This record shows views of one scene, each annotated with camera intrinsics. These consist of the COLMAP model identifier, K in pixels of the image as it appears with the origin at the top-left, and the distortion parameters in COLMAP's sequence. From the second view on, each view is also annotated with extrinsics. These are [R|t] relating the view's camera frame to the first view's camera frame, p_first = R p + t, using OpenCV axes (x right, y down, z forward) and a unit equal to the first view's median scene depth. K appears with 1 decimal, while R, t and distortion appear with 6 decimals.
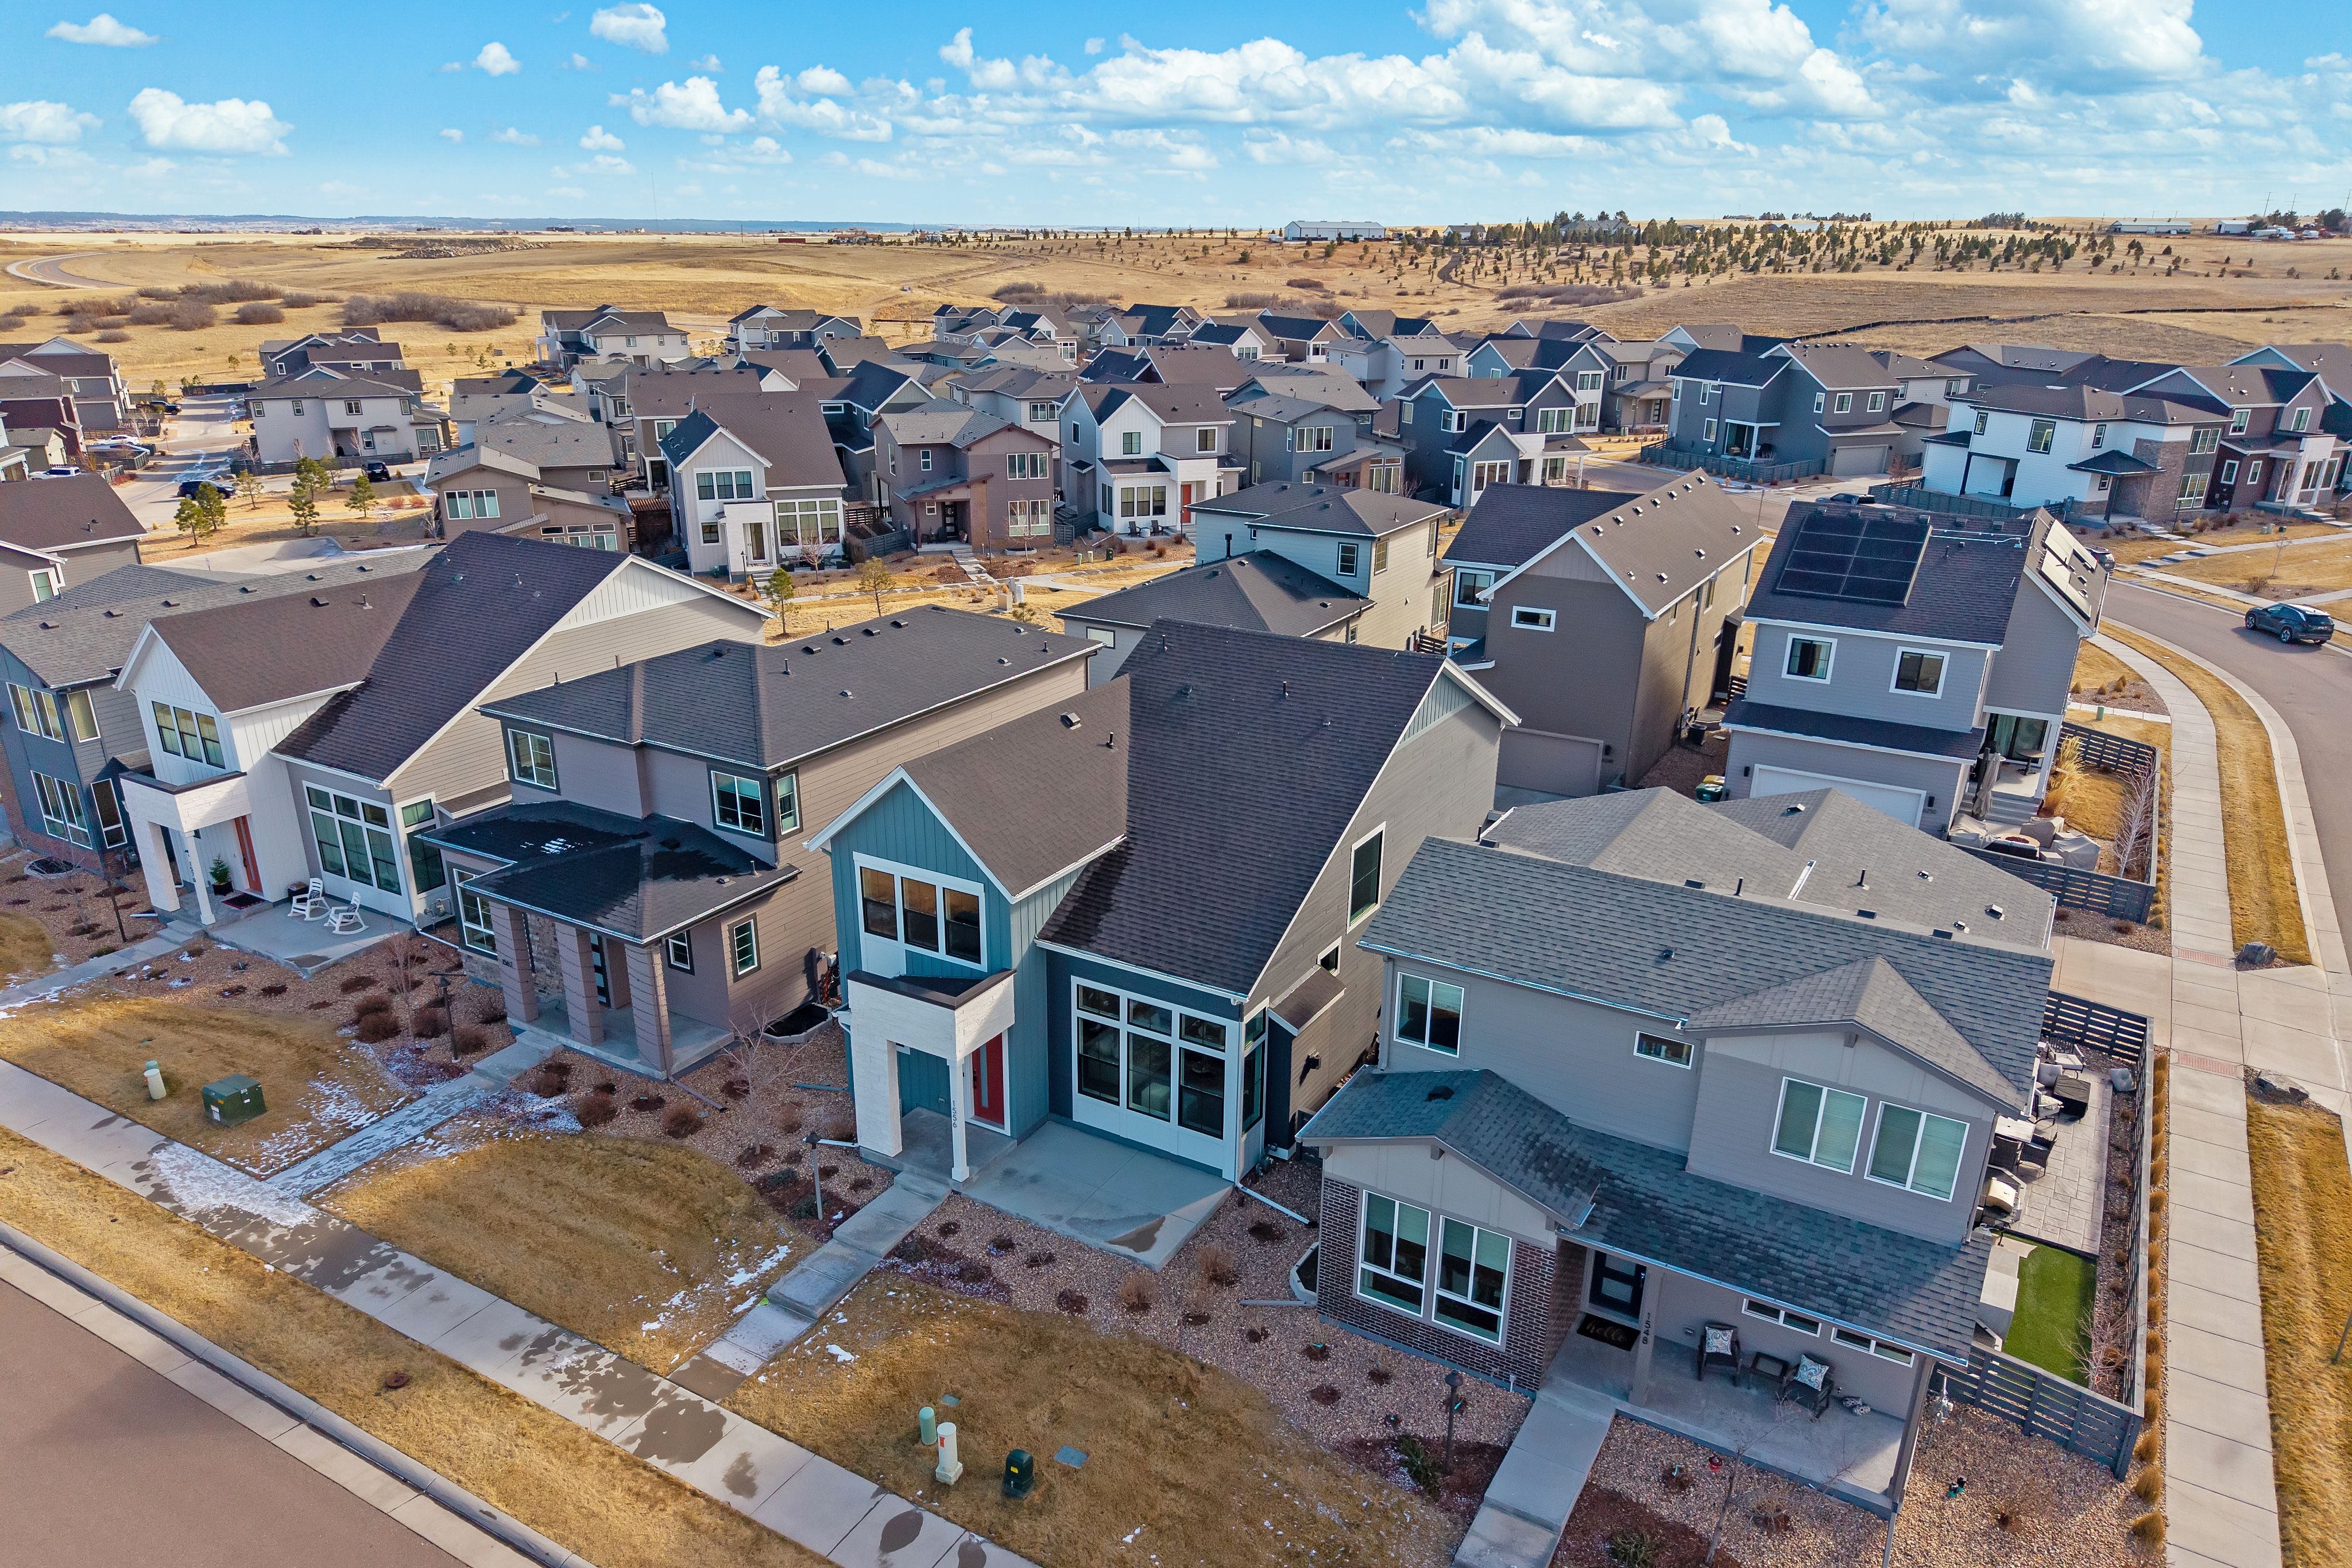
lens RADIAL K [[1588.7, 0, 1172.3], [0, 1588.7, 839.0], [0, 0, 1]] dist [0.008599, -0.000281]
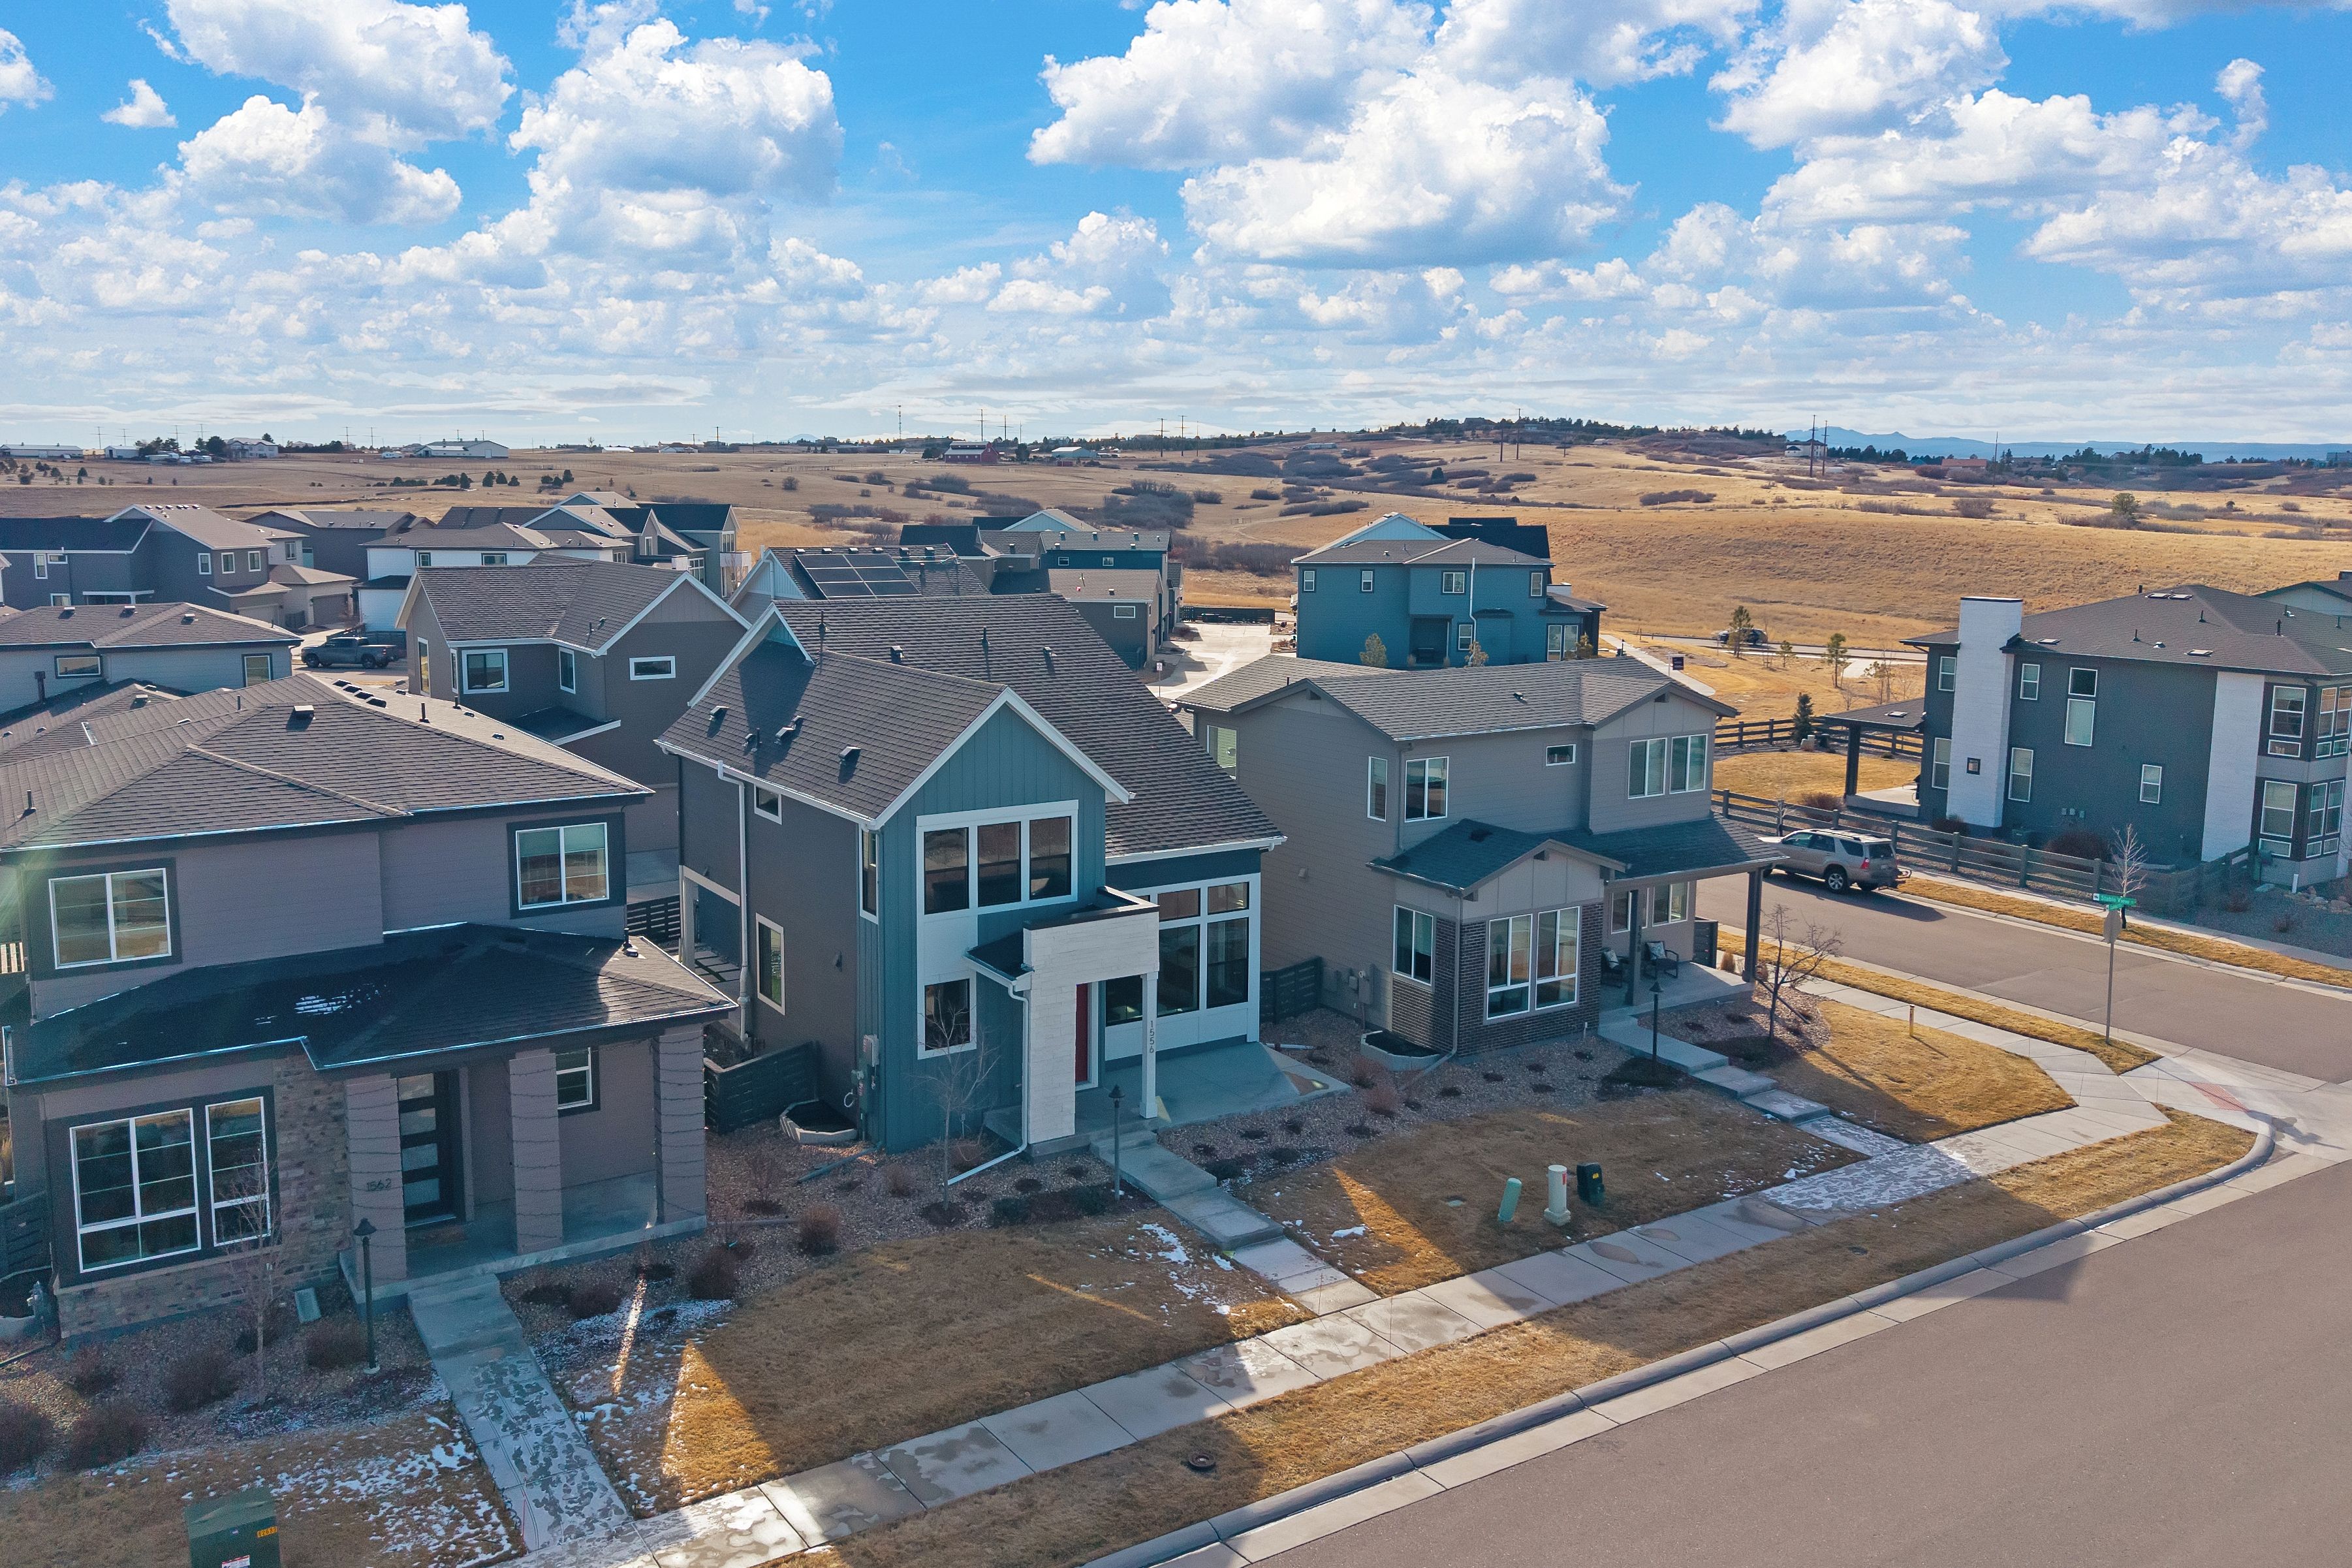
lens RADIAL K [[1784.8, 0, 1092.2], [0, 1784.8, 727.0], [0, 0, 1]] dist [0.037795, -0.034882]
pose [[0.467693, -0.125243, 0.874973, -0.843108], [0.315067, 0.948508, -0.032642, 0.019825], [-0.825831, 0.290941, 0.483070, 0.381947]]
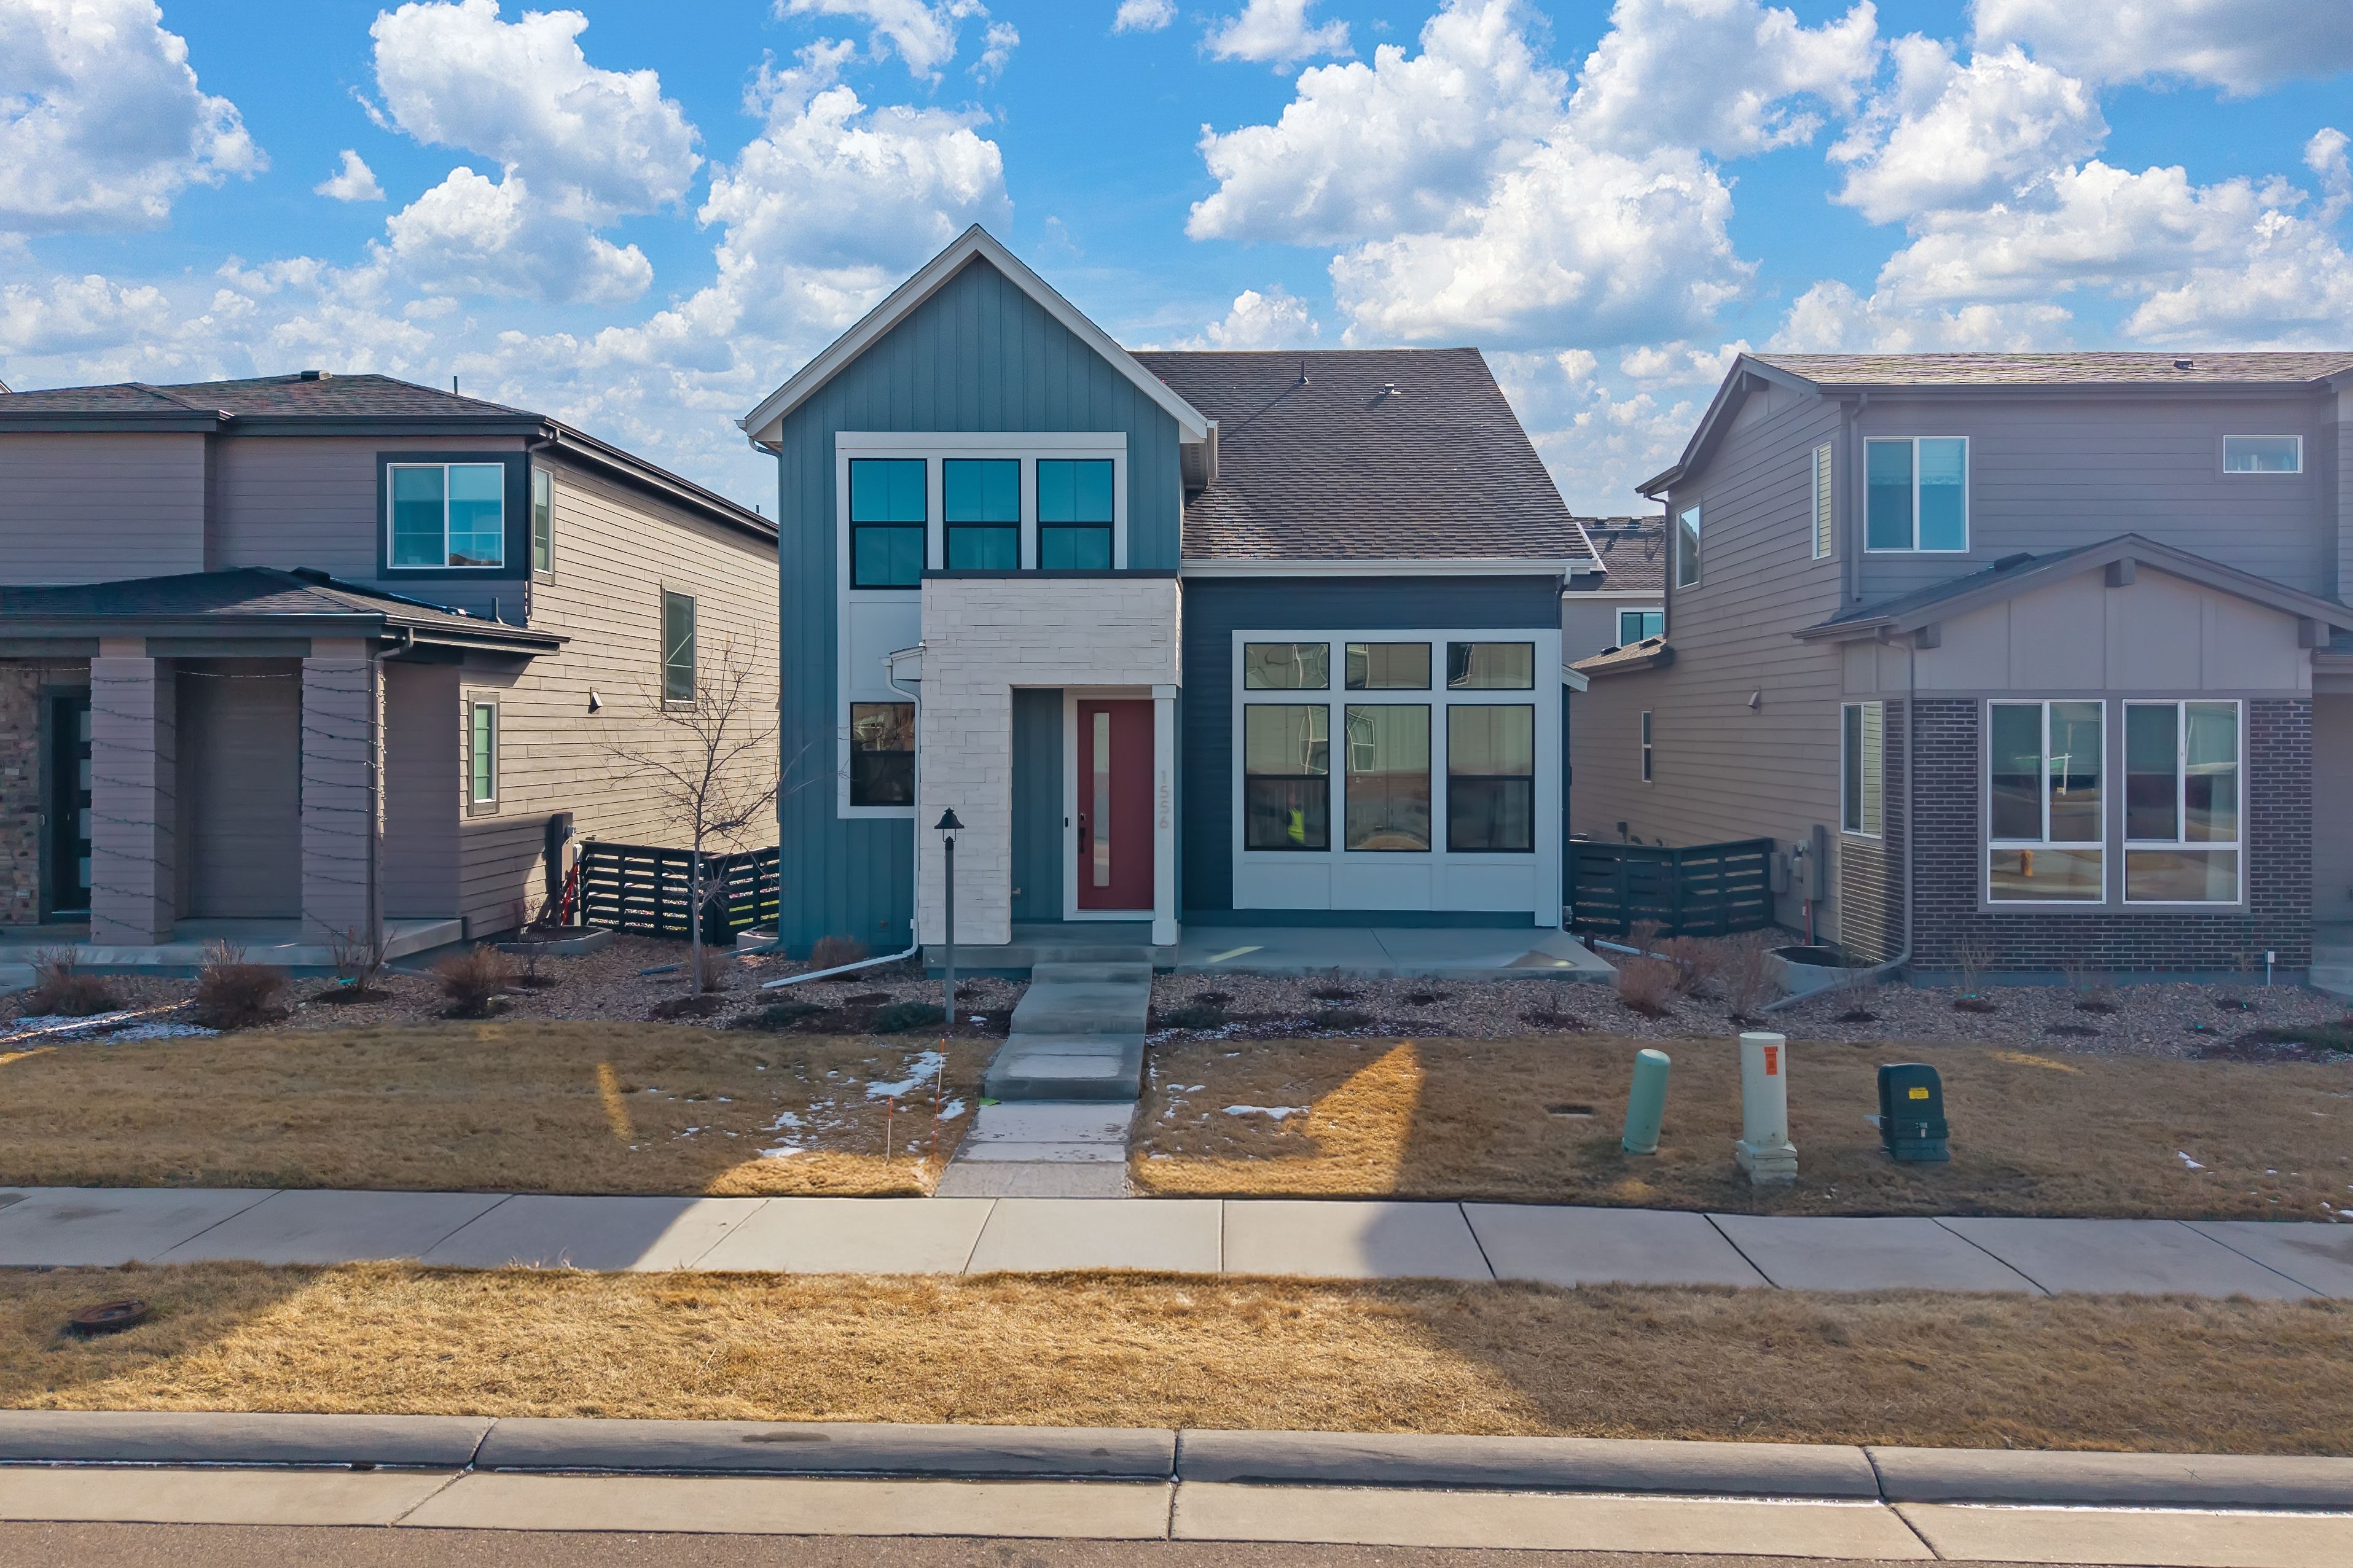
lens RADIAL K [[1660.7, 0, 1177.3], [0, 1660.7, 749.5], [0, 0, 1]] dist [0.008770, -0.008459]
pose [[0.873092, -0.013874, 0.487358, -0.325330], [0.179698, 0.938380, -0.295213, 0.259893], [-0.453231, 0.345325, 0.821786, 0.435037]]
